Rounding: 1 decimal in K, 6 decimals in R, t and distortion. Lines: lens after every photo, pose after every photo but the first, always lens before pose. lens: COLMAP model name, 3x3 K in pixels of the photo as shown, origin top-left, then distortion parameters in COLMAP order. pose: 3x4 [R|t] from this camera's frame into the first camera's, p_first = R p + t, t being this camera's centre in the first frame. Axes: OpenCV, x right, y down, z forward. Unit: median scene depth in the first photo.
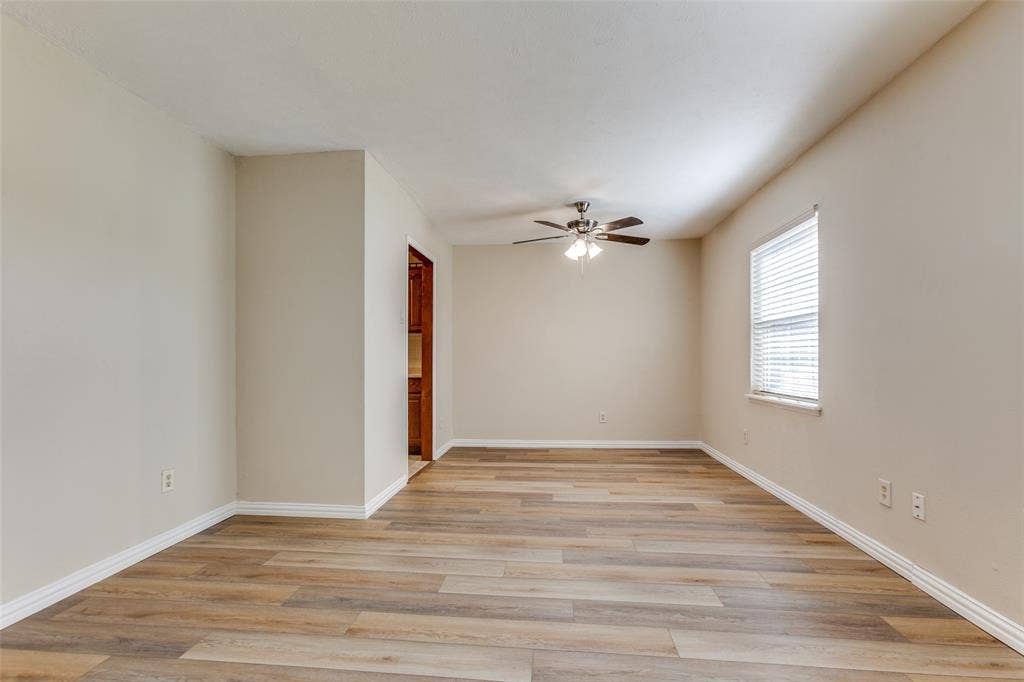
lens RADIAL K [[464.3, 0, 506.5], [0, 464.3, 377.3], [0, 0, 1]] dist [-0.027337, 0.023666]
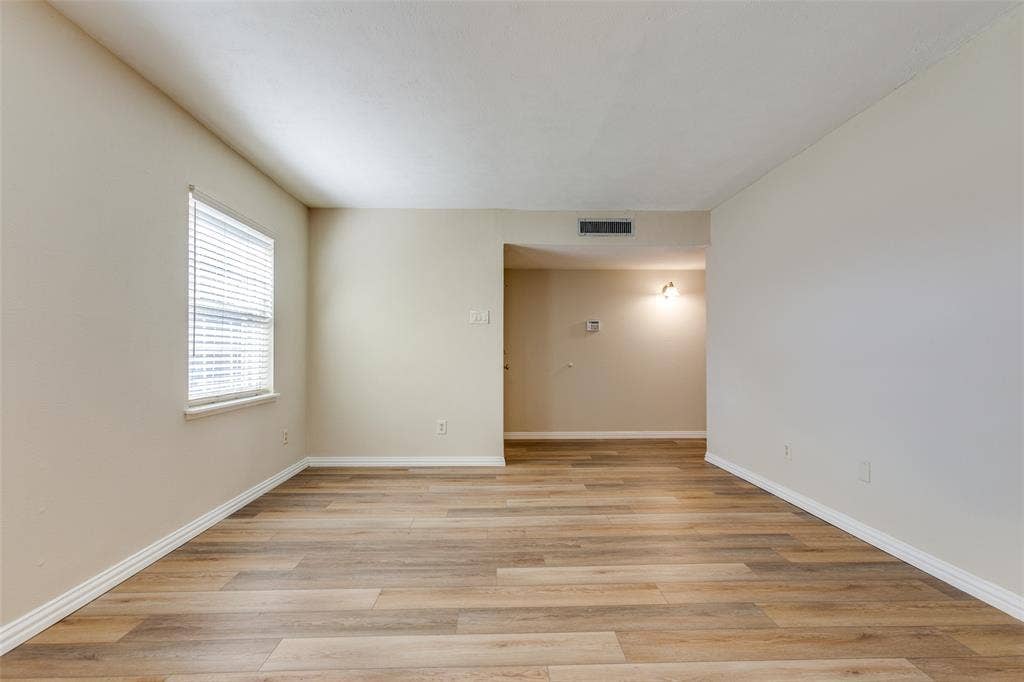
lens RADIAL K [[455.4, 0, 509.2], [0, 455.4, 351.1], [0, 0, 1]] dist [-0.001367, 0.000005]
pose [[-0.989509, 0.001071, -0.144470, 0.091472], [-0.004637, 0.999222, 0.039165, -0.043503], [0.144400, 0.039424, -0.988734, 0.997119]]
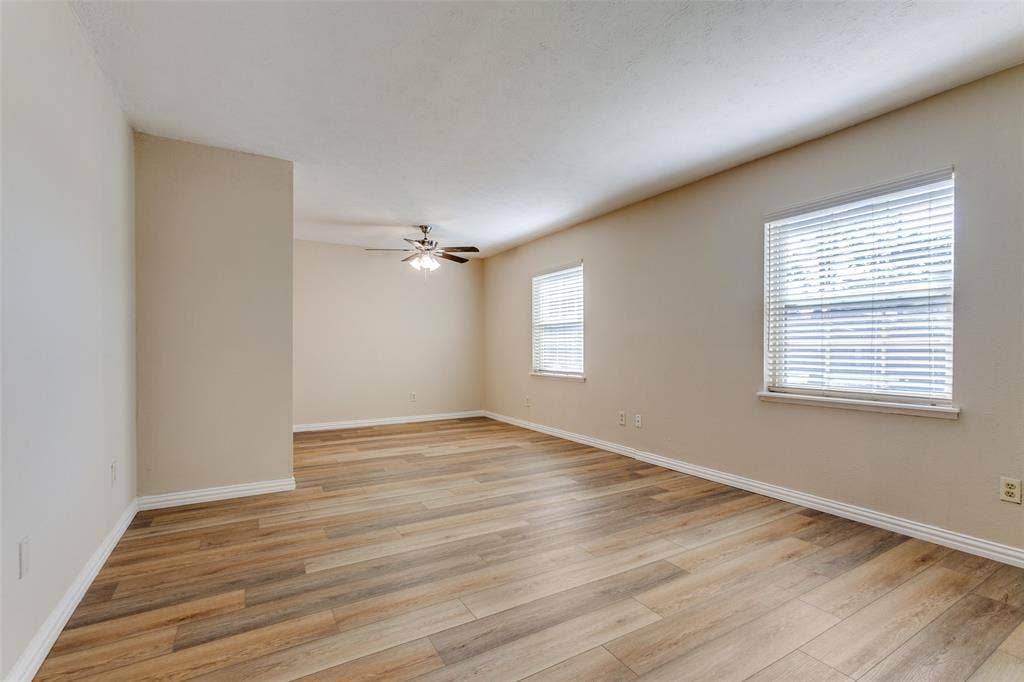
lens RADIAL K [[464.3, 0, 506.5], [0, 464.3, 377.3], [0, 0, 1]] dist [-0.027337, 0.023666]
pose [[0.803836, -0.031387, 0.594023, -0.448483], [0.020043, 0.999469, 0.025687, 0.012309], [-0.594514, -0.008742, 0.804038, -0.171088]]
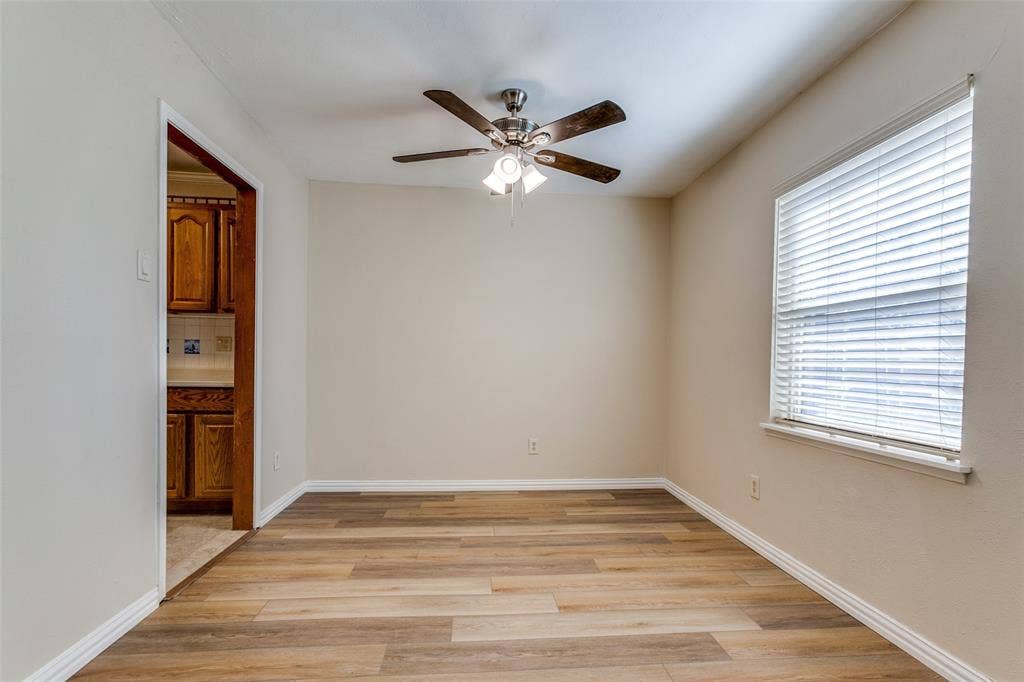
lens RADIAL K [[460.5, 0, 524.6], [0, 460.5, 371.2], [0, 0, 1]] dist [0.001253, 0.000314]
pose [[0.976126, 0.017909, 0.216465, 0.060080], [-0.014831, 0.999765, -0.015834, -0.021165], [-0.216698, 0.012246, 0.976162, 0.458360]]
